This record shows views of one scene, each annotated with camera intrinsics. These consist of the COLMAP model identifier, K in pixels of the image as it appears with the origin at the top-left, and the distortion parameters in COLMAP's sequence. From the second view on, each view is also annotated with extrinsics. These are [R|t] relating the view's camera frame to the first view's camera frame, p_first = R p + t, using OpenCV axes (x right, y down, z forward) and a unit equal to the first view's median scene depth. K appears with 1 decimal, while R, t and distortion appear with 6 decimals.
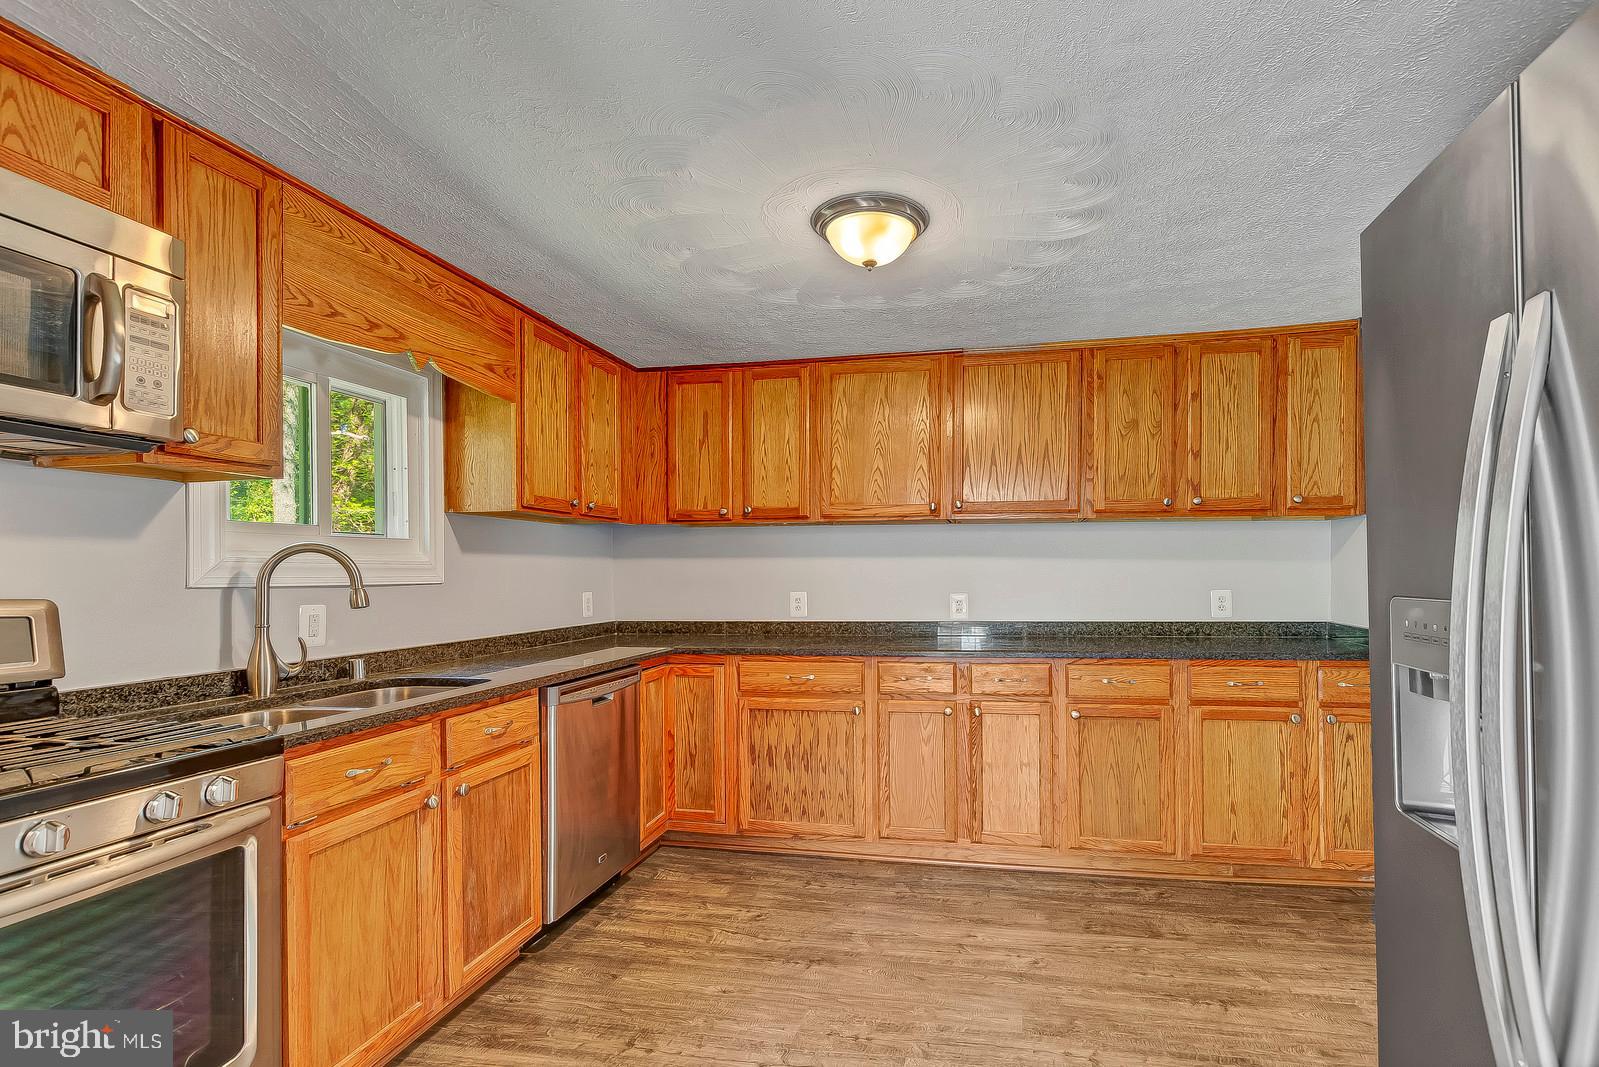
lens RADIAL K [[748.9, 0, 885.7], [0, 748.9, 570.9], [0, 0, 1]] dist [0.000824, -0.000735]
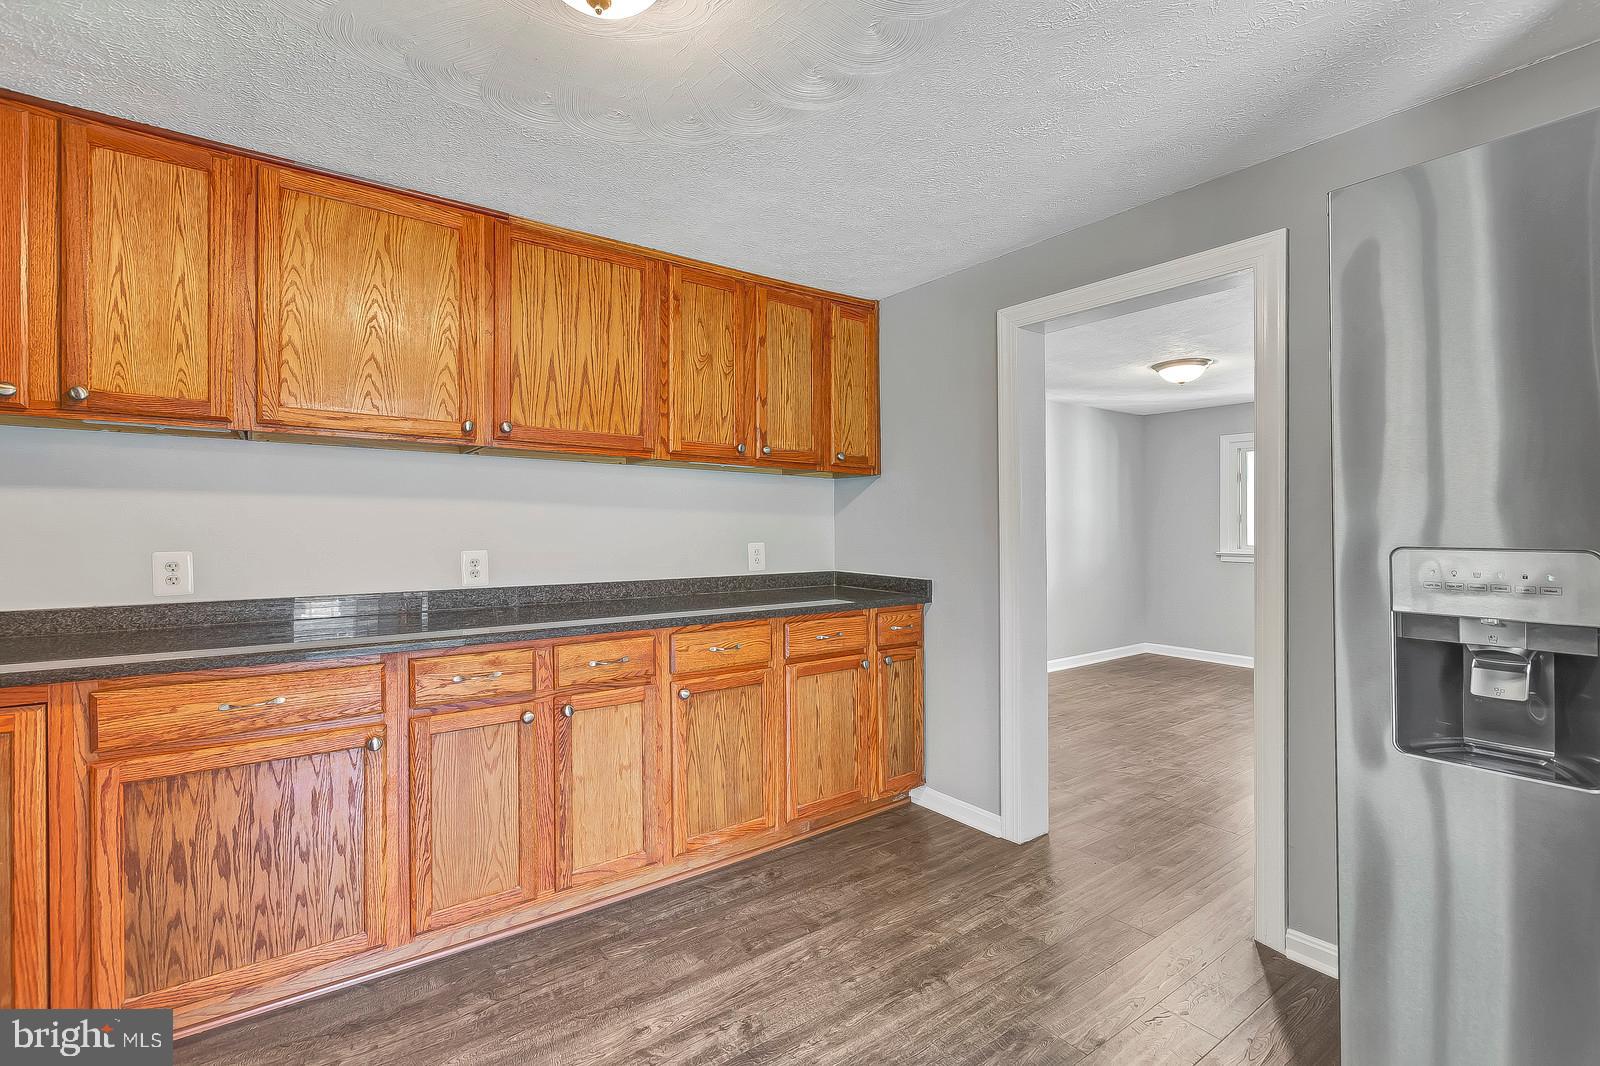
lens RADIAL K [[716.9, 0, 797.7], [0, 716.9, 526.5], [0, 0, 1]] dist [-0.000004, -0.001225]
pose [[0.683864, 0.009434, 0.729549, -0.236159], [-0.010633, 0.999939, -0.002964, 0.007017], [-0.729532, -0.005730, 0.683923, 0.352573]]
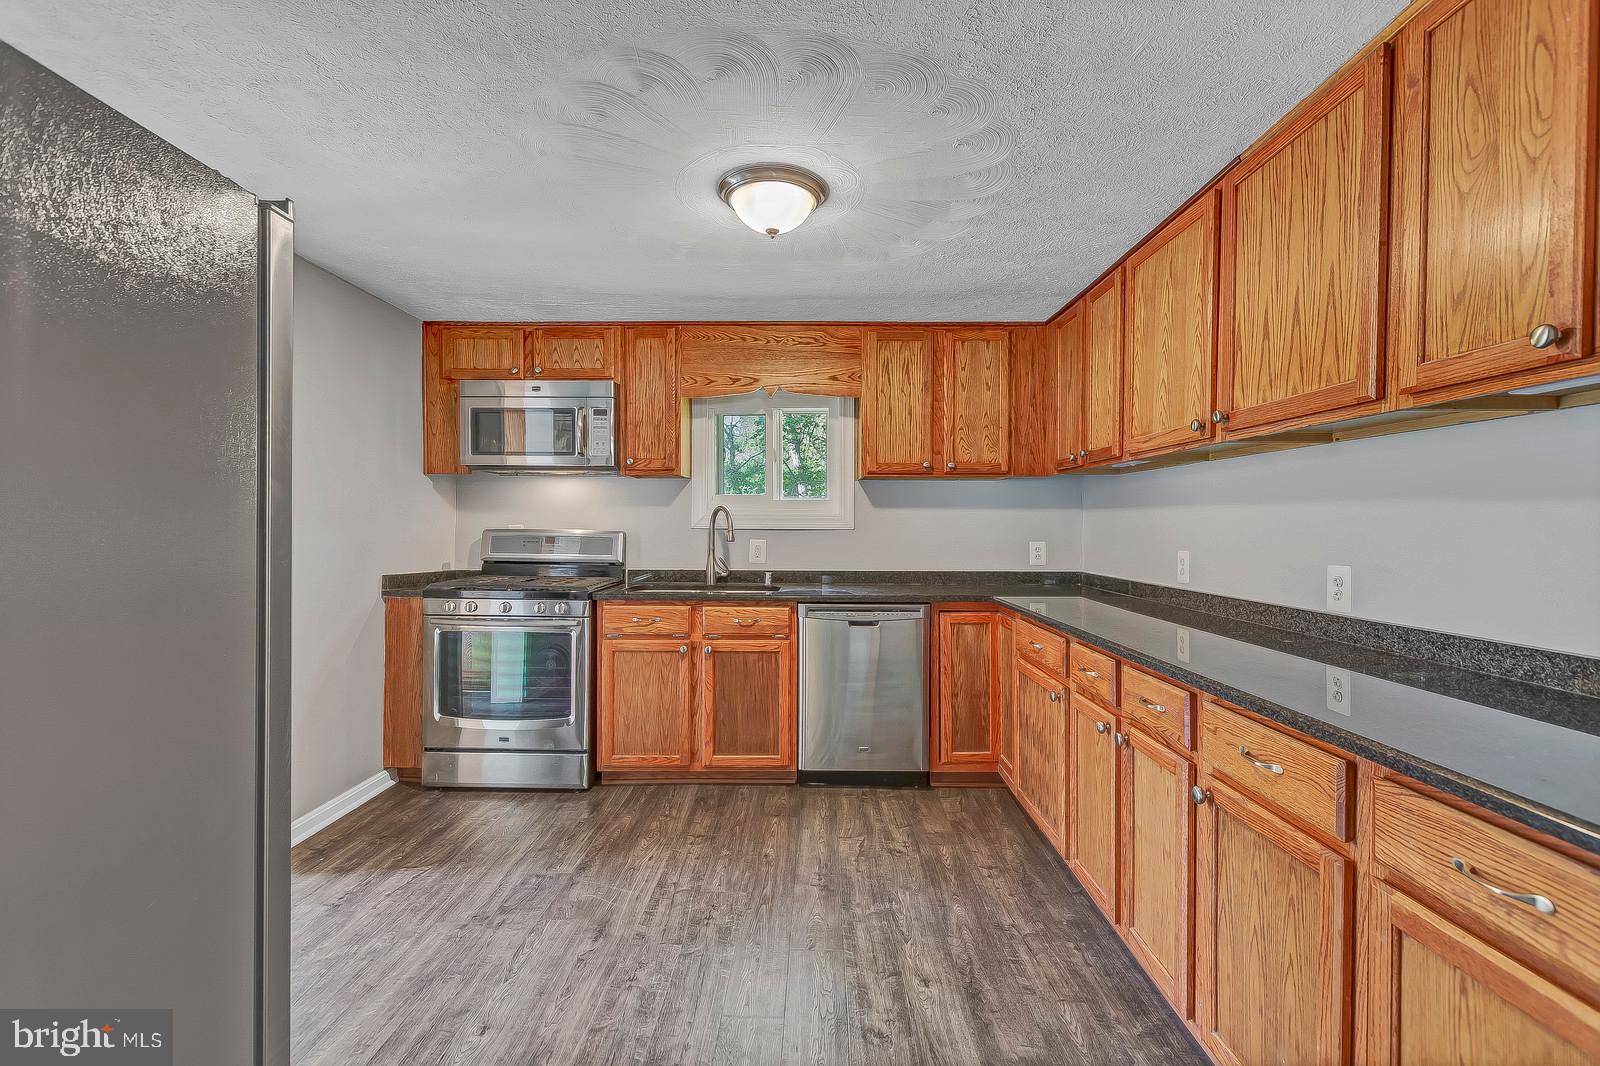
lens RADIAL K [[716.9, 0, 794.0], [0, 716.9, 535.9], [0, 0, 1]] dist [-0.000004, -0.001225]
pose [[0.137775, 0.023995, -0.990173, 0.687039], [-0.003738, 0.999712, 0.023706, -0.003401], [0.990457, 0.000435, 0.137825, 0.621918]]
